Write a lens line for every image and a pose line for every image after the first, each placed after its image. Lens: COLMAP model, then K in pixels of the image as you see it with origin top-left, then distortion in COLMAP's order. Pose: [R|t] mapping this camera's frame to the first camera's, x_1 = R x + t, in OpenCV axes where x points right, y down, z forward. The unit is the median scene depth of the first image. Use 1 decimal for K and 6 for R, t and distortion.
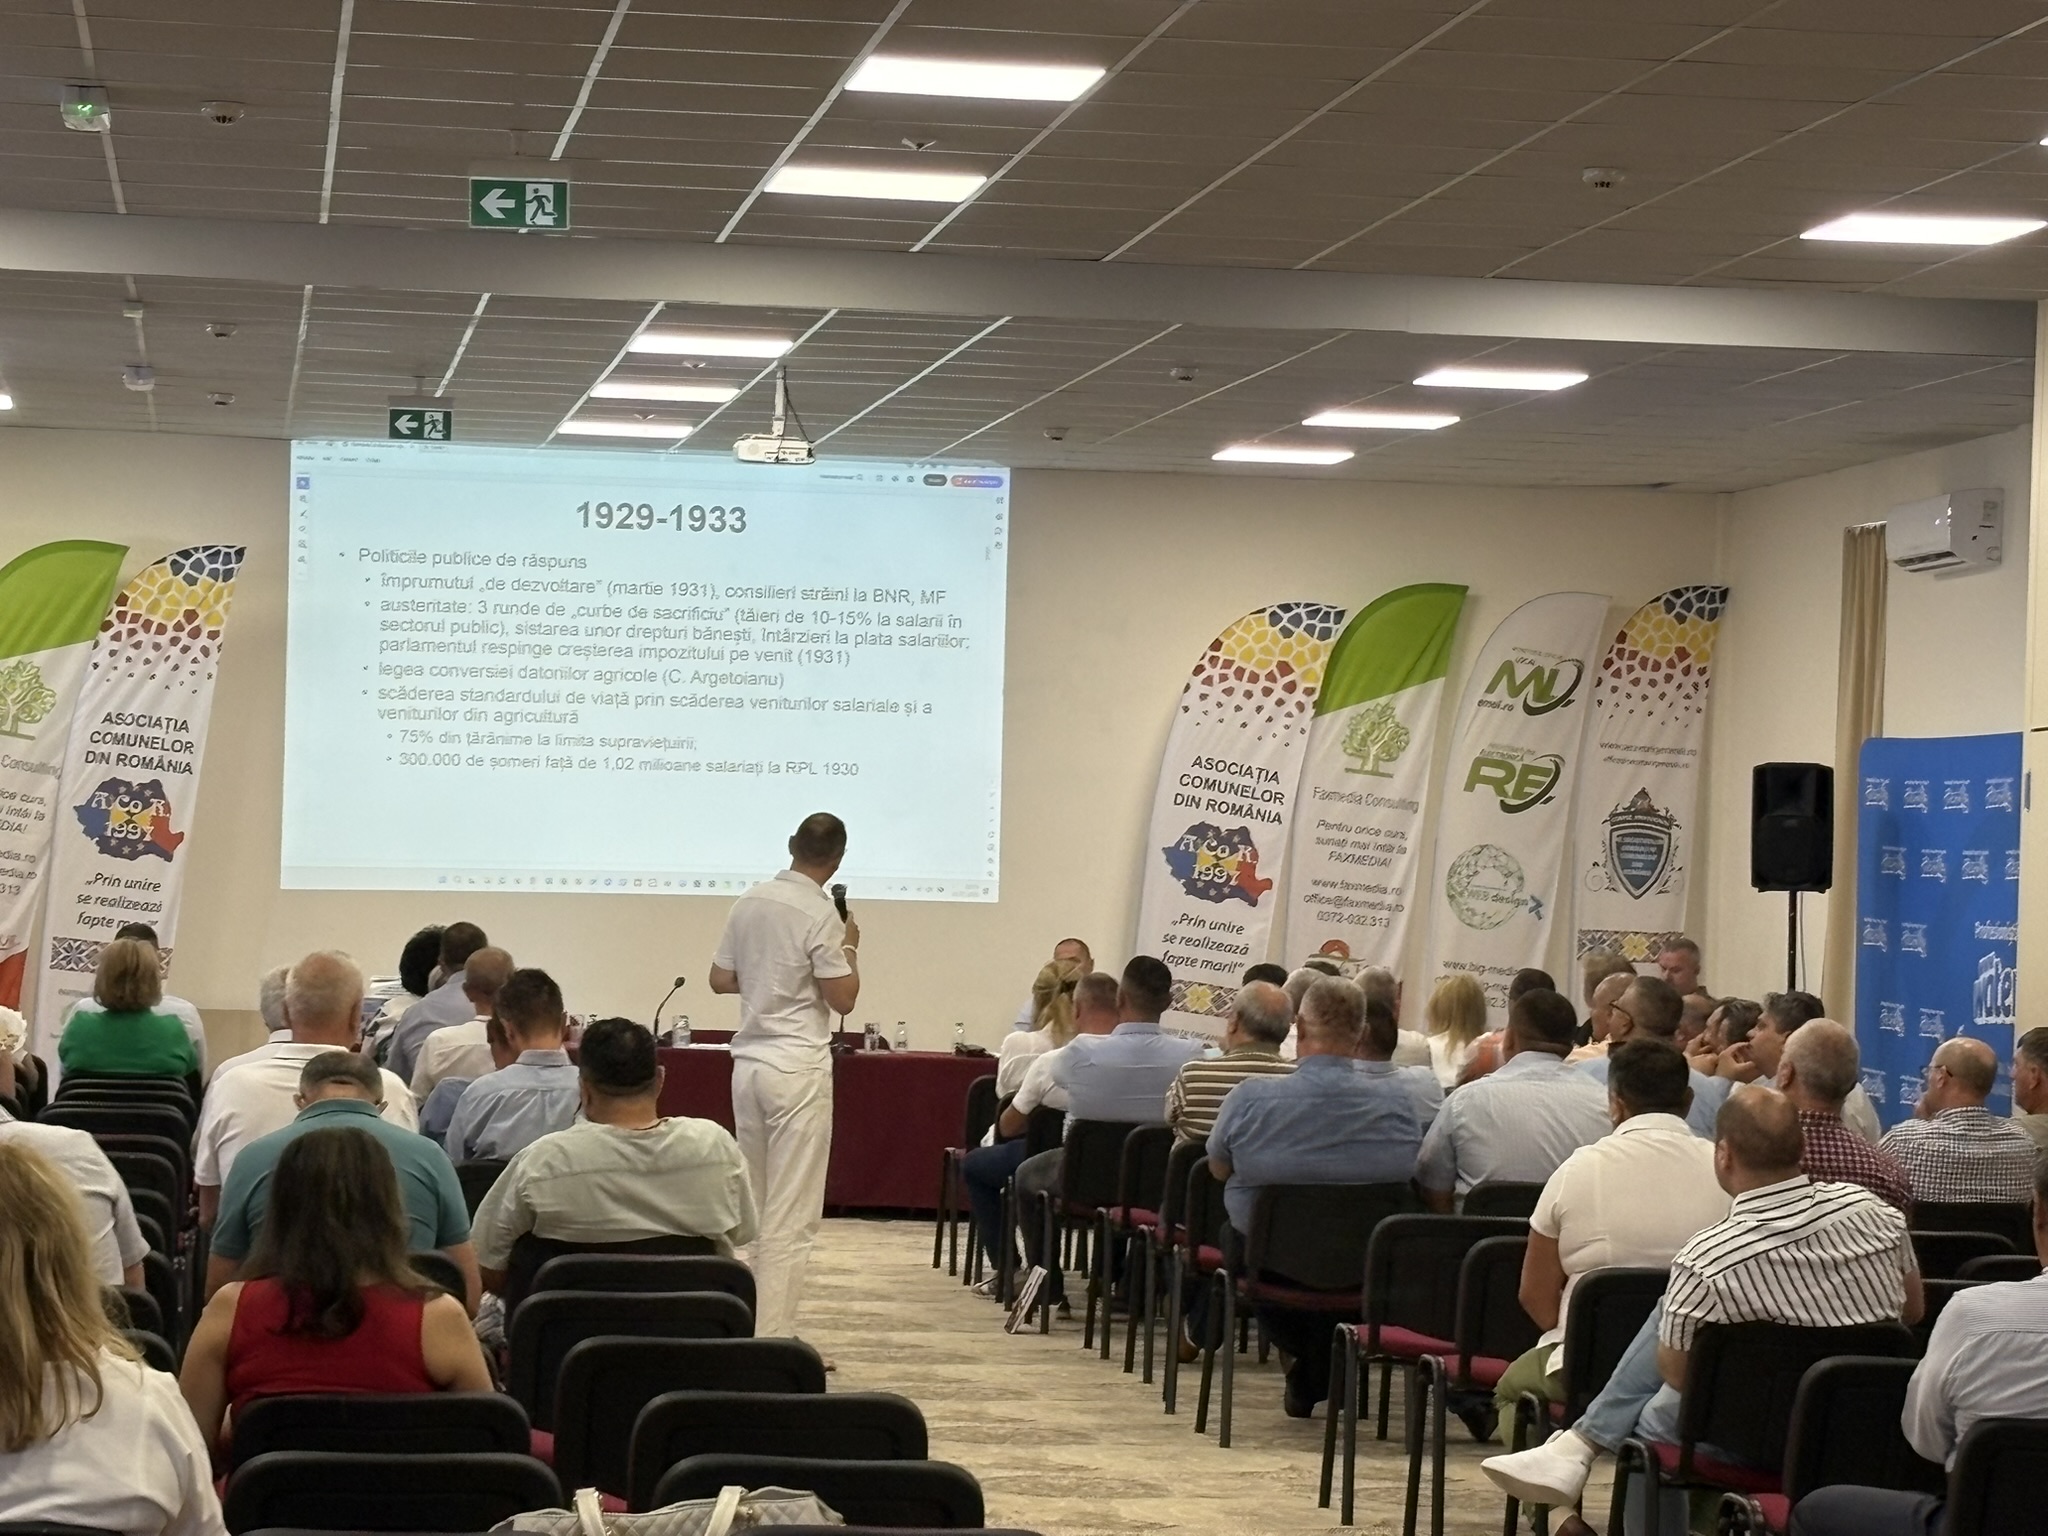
lens RADIAL K [[6125.1, 0, 1049.4], [0, 6125.1, 833.2], [0, 0, 1]] dist [0.375992, 0.000000]
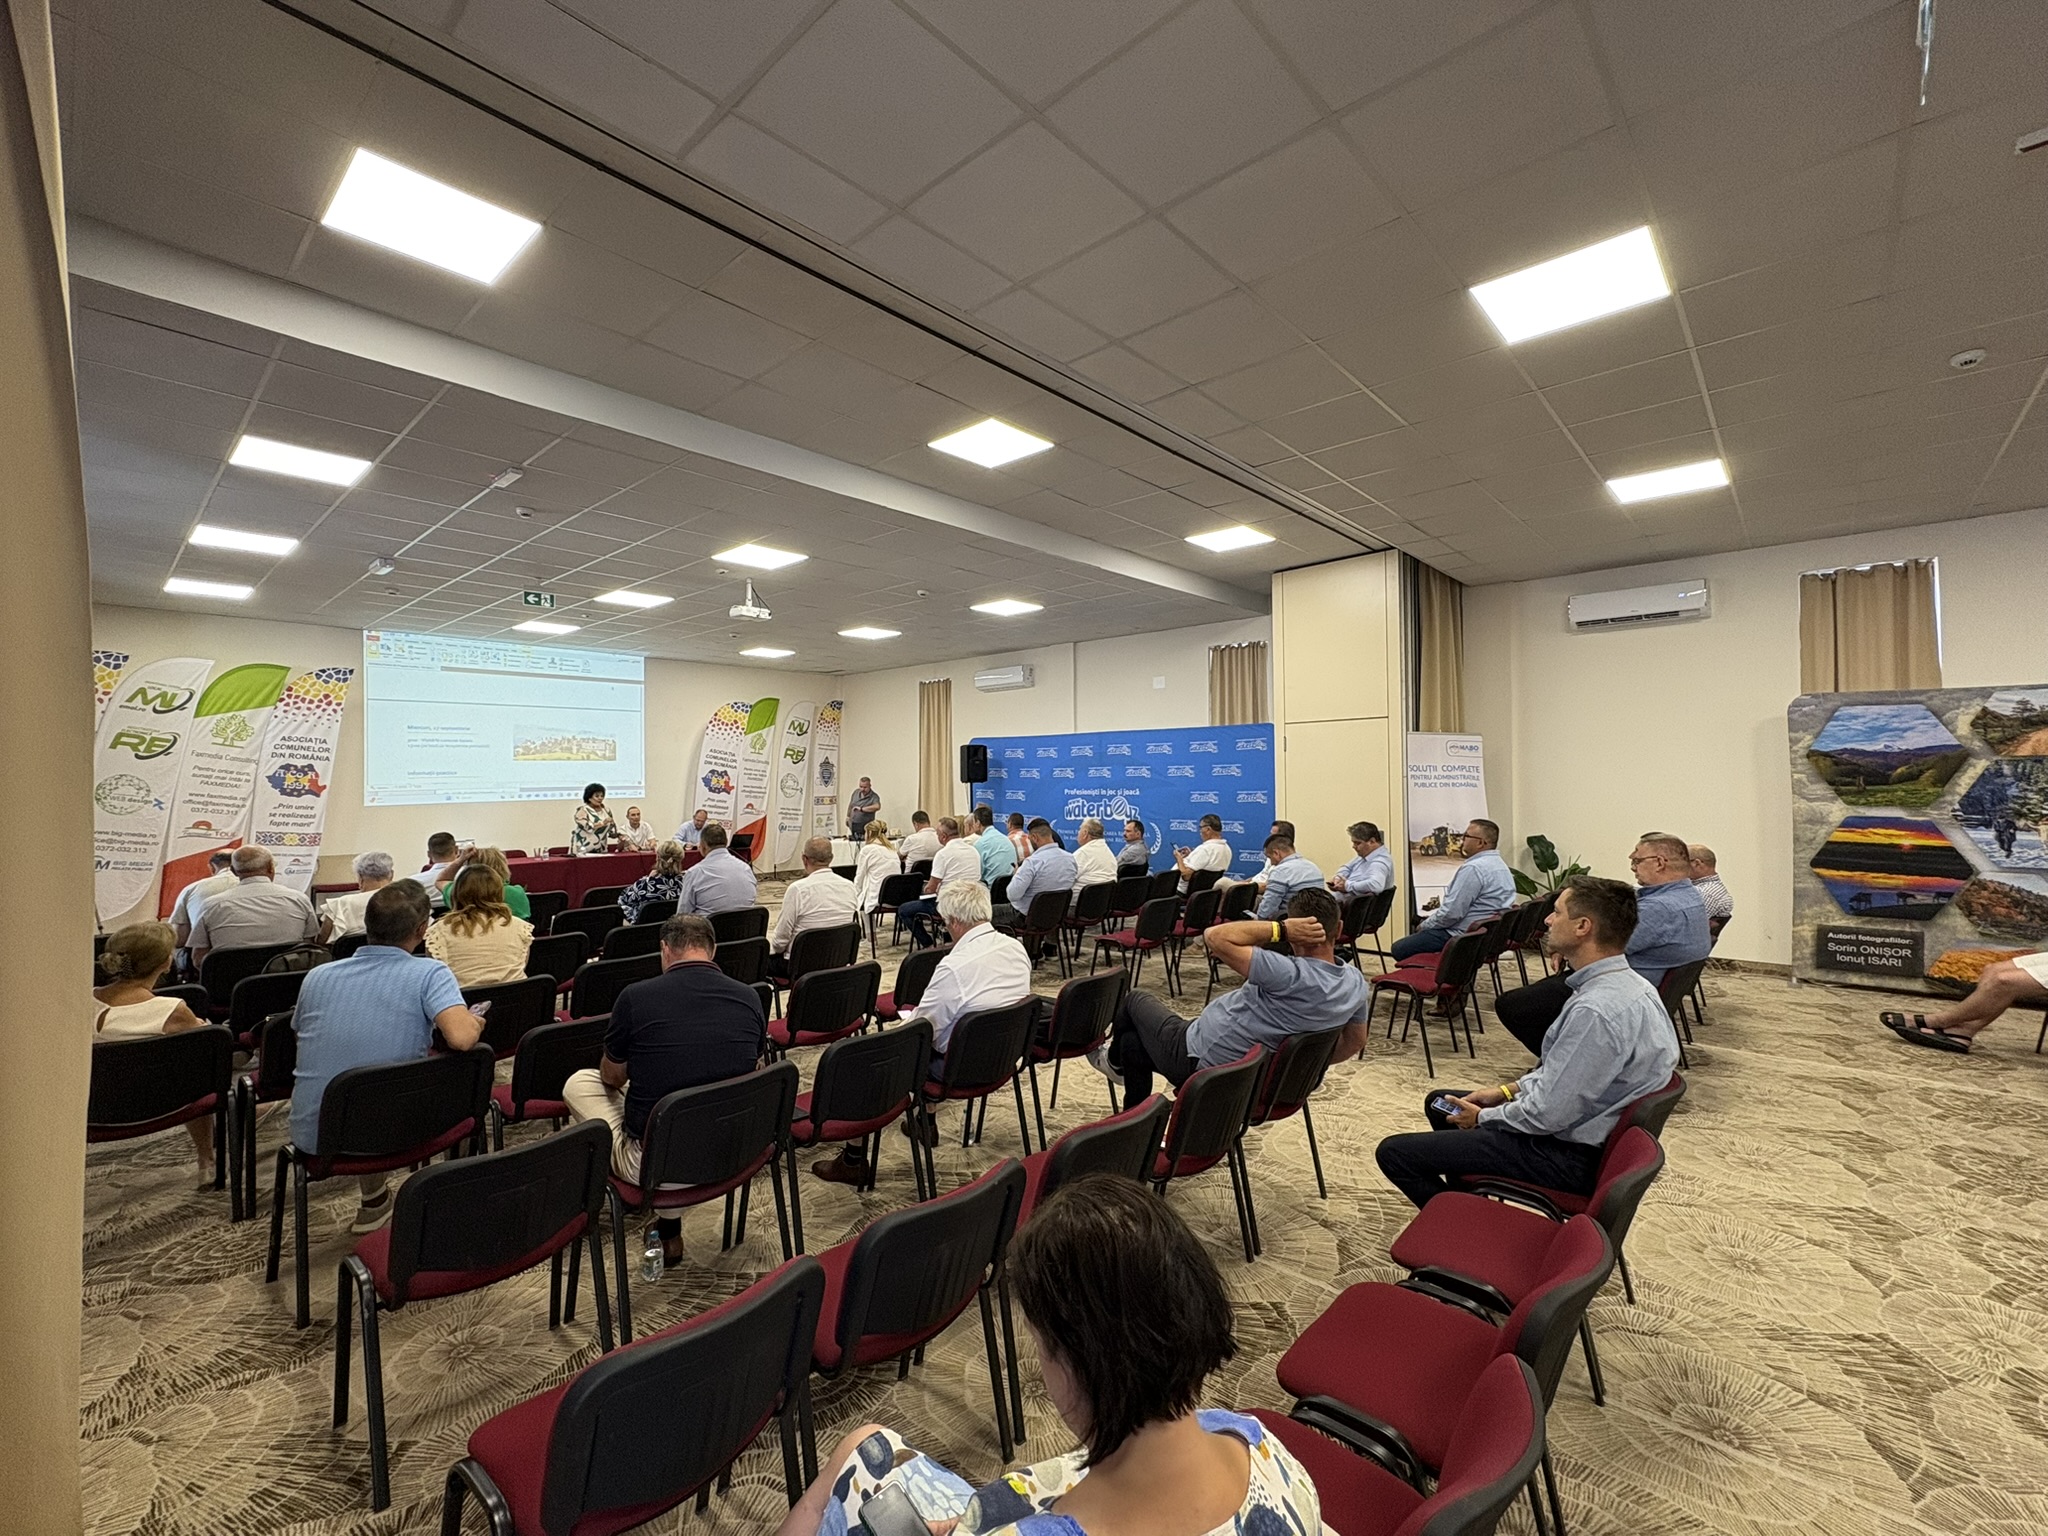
lens RADIAL K [[868.0, 0, 1027.8], [0, 868.0, 771.2], [0, 0, 1]] dist [-0.009876, 0.003350]
pose [[0.762988, -0.031116, 0.645663, -0.148358], [0.029242, 0.999480, 0.013611, -0.002165], [-0.645751, 0.008495, 0.763501, 0.557943]]
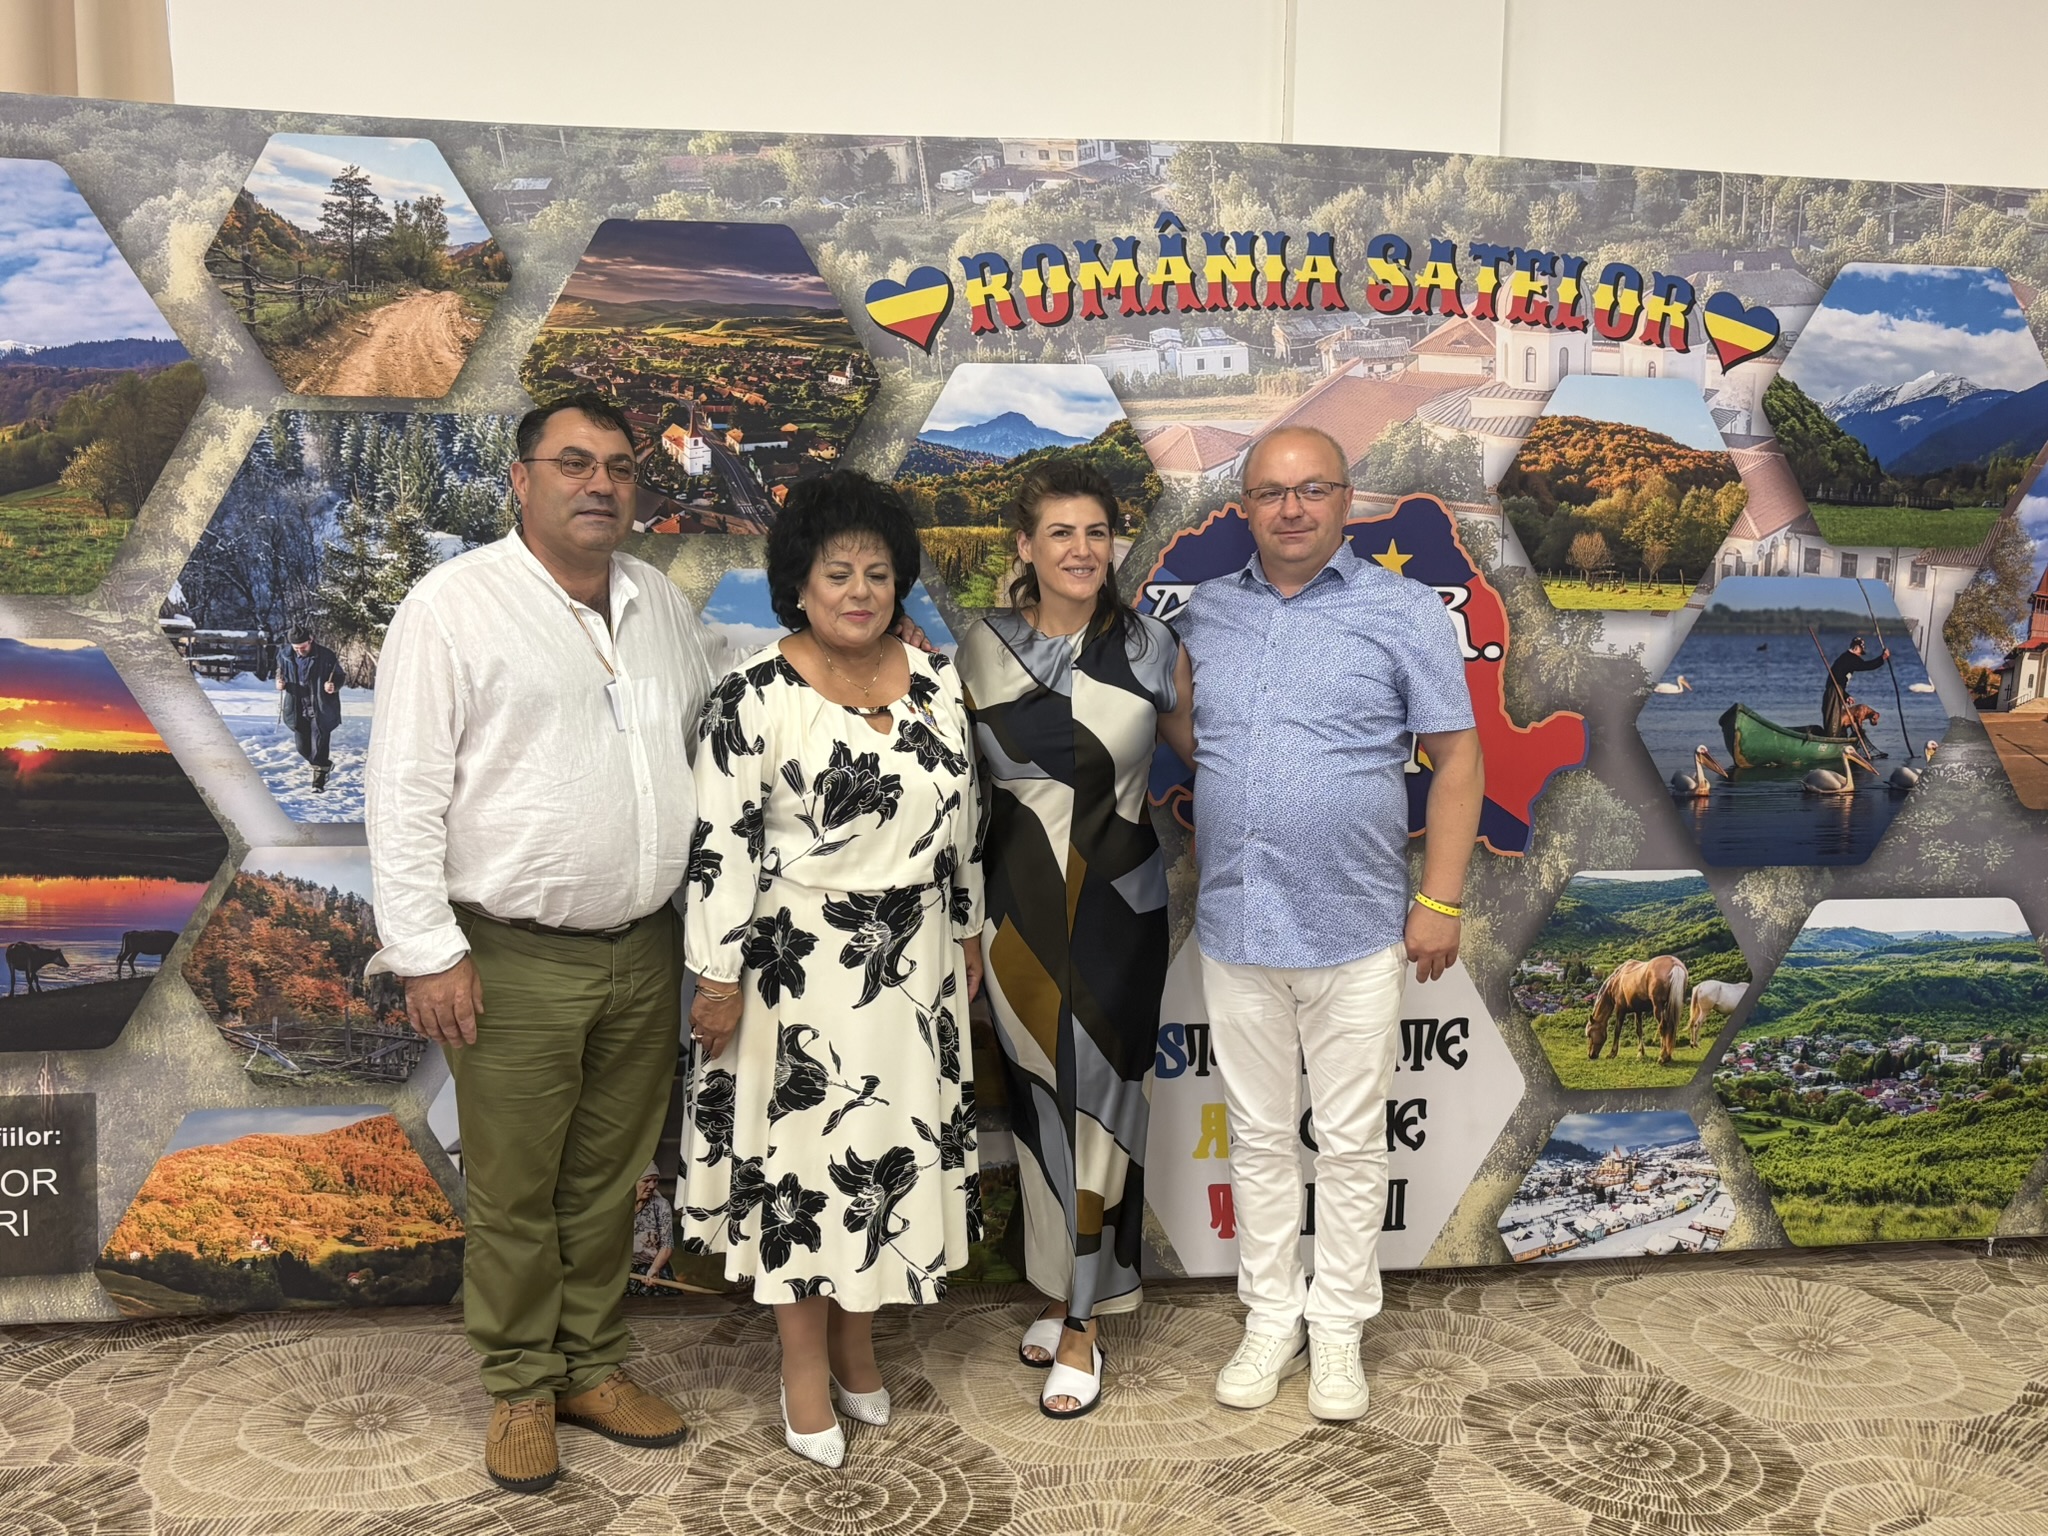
lens RADIAL K [[2124.4, 0, 1019.3], [0, 2124.4, 767.8], [0, 0, 1]] dist [0.021511, 0.000000]
pose [[-0.014487, -0.171291, 0.985114, 0.037034], [-0.022770, 0.985018, 0.170940, 0.003195], [-0.999636, -0.019955, -0.018170, 0.521350]]
